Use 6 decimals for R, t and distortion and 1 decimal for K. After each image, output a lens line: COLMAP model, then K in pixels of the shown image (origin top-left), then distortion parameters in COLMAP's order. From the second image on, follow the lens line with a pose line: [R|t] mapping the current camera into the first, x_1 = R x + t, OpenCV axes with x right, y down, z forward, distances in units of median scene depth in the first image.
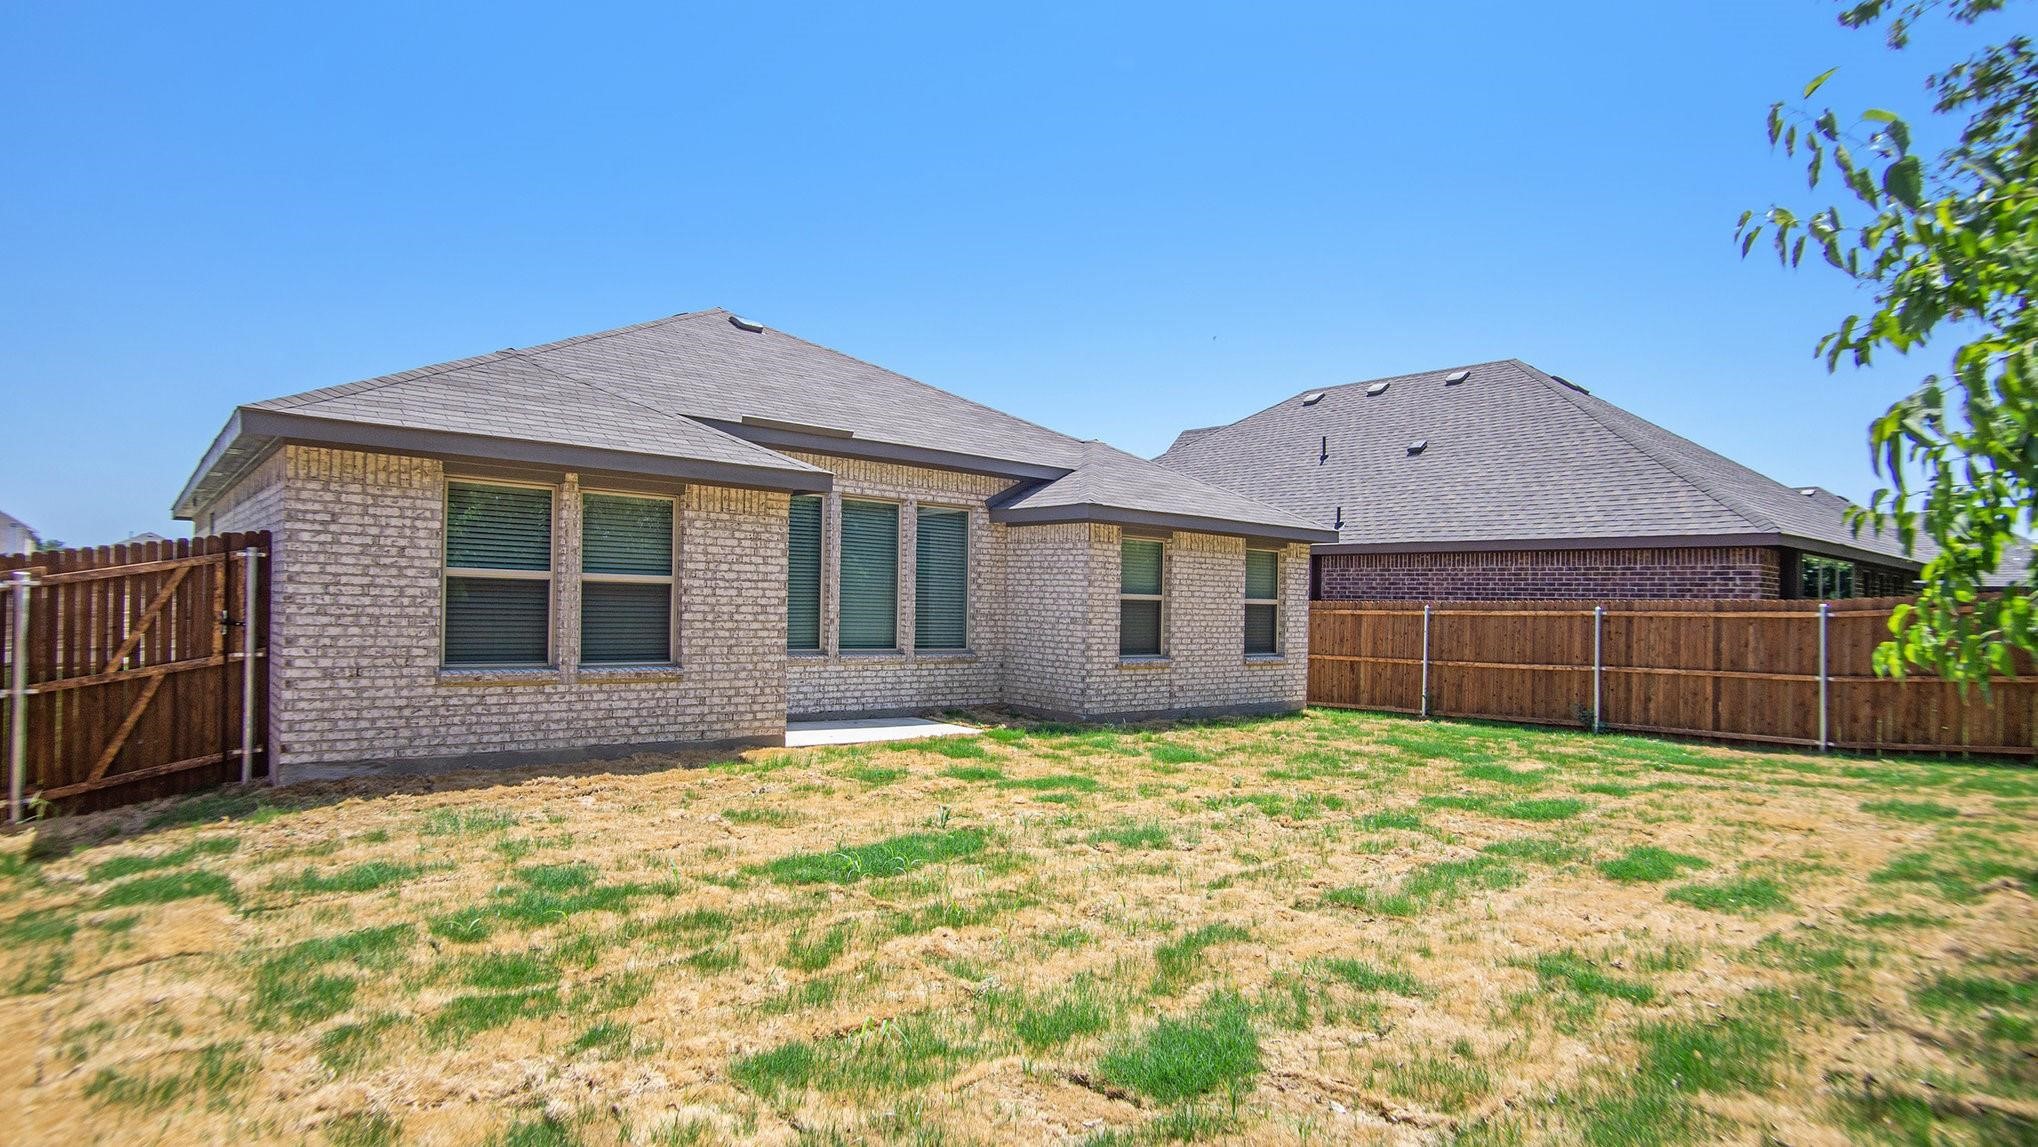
lens RADIAL K [[1073.3, 0, 1022.7], [0, 1073.3, 555.7], [0, 0, 1]] dist [-0.023085, 0.000589]
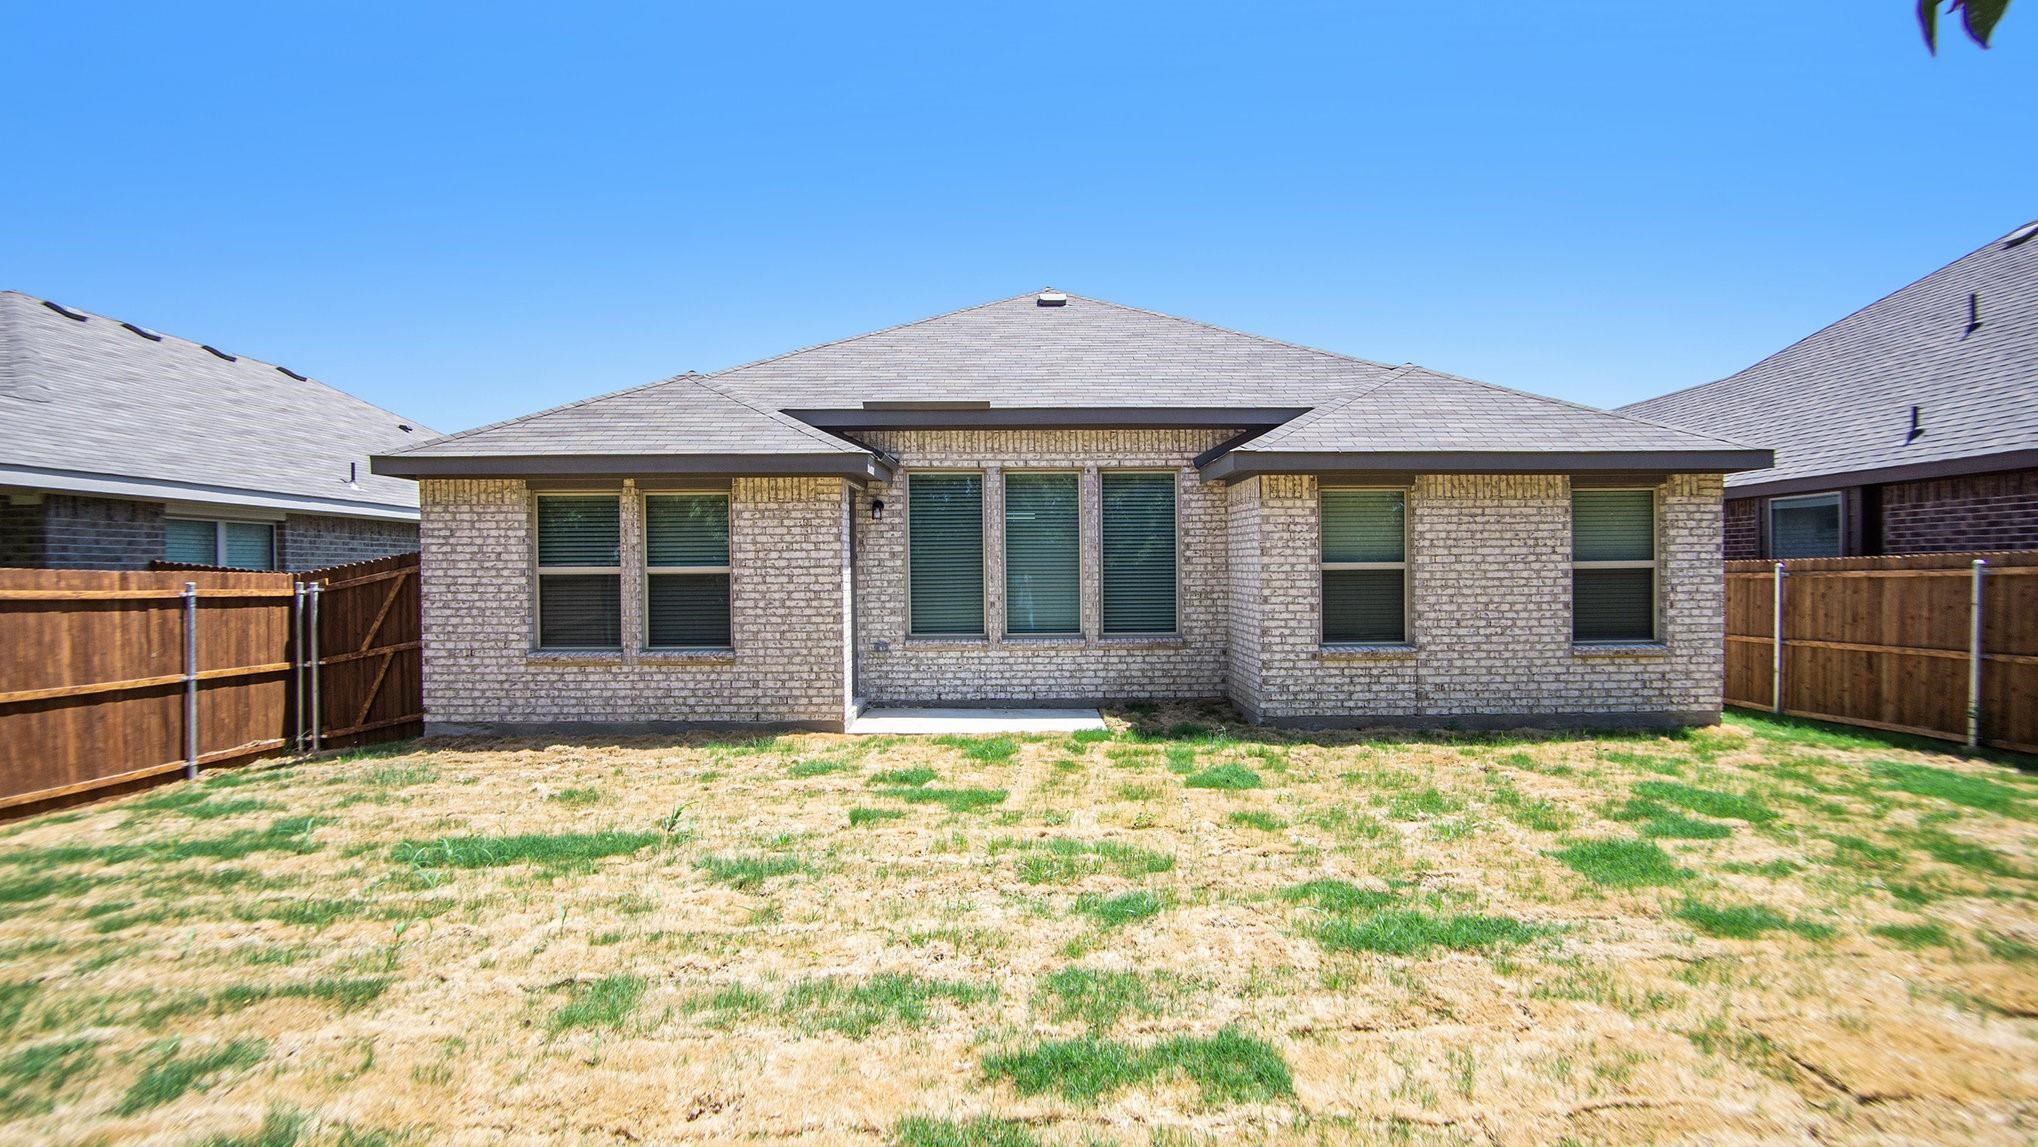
lens RADIAL K [[1074.6, 0, 1008.4], [0, 1074.6, 566.7], [0, 0, 1]] dist [-0.028086, 0.000787]
pose [[0.765100, -0.035054, -0.642957, 0.597864], [0.056073, 0.998351, 0.012294, 0.023337], [0.641466, -0.045459, 0.765804, 0.380745]]
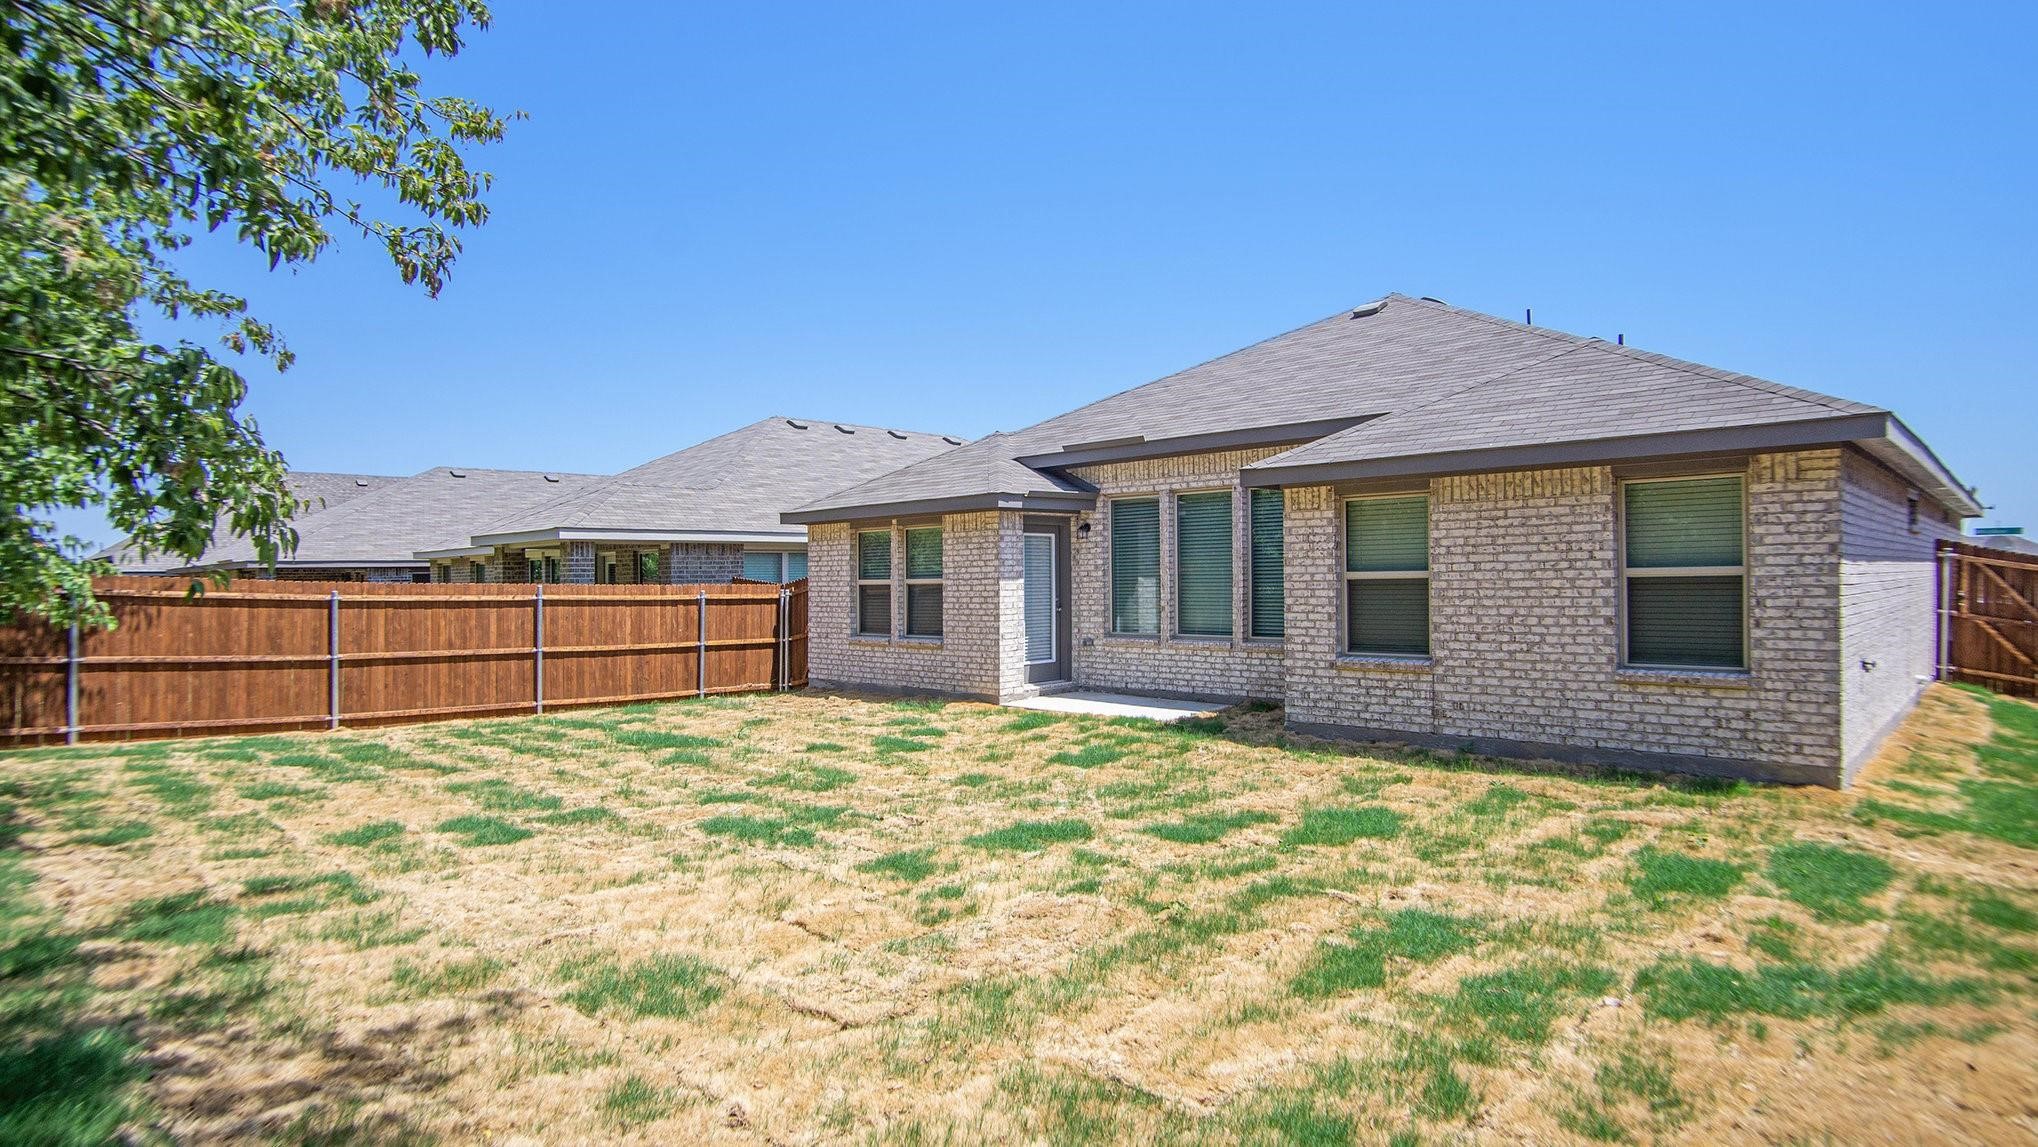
lens RADIAL K [[1055.9, 0, 1019.0], [0, 1055.9, 573.5], [0, 0, 1]] dist [-0.001501, 0.000381]
pose [[0.112393, -0.033974, -0.993083, 1.186139], [0.063327, 0.997629, -0.026962, 0.060727], [0.991644, -0.059859, 0.114278, 0.983857]]
